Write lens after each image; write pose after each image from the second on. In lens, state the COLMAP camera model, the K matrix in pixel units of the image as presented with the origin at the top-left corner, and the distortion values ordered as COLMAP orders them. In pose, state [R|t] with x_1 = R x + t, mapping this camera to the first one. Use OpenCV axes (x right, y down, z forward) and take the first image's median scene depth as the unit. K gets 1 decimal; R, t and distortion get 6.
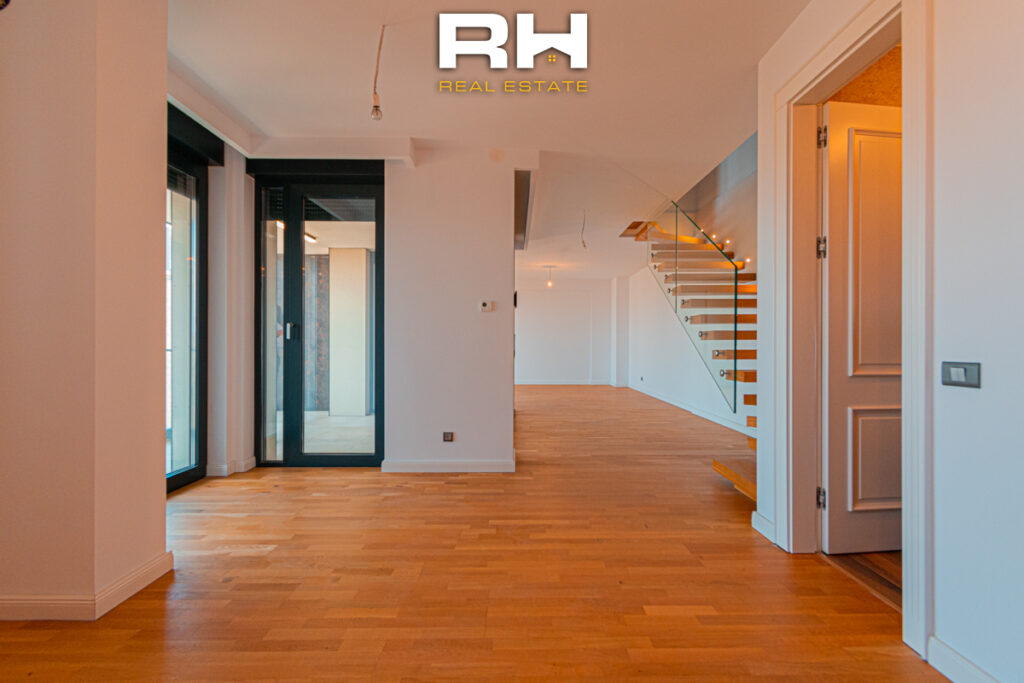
lens RADIAL K [[453.0, 0, 514.9], [0, 453.0, 346.4], [0, 0, 1]] dist [0.004773, 0.000205]
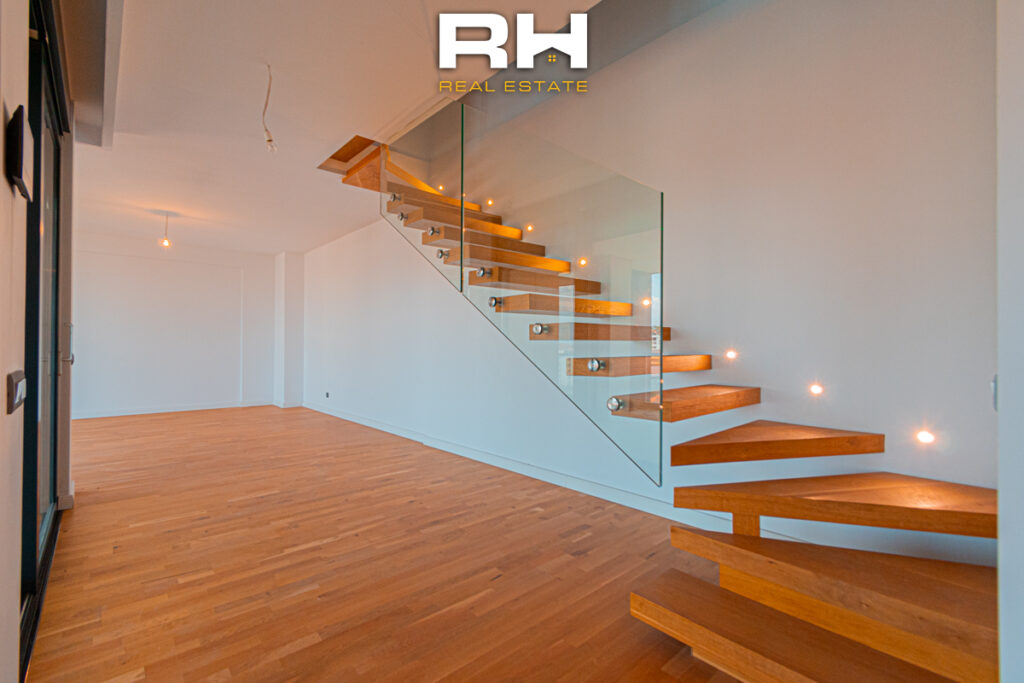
lens RADIAL K [[453.0, 0, 514.9], [0, 453.0, 346.4], [0, 0, 1]] dist [0.004773, 0.000205]
pose [[0.733636, 0.001655, 0.679541, 0.013335], [0.001839, 0.999989, -0.004420, -0.002232], [-0.679540, 0.004493, 0.733625, 0.379690]]
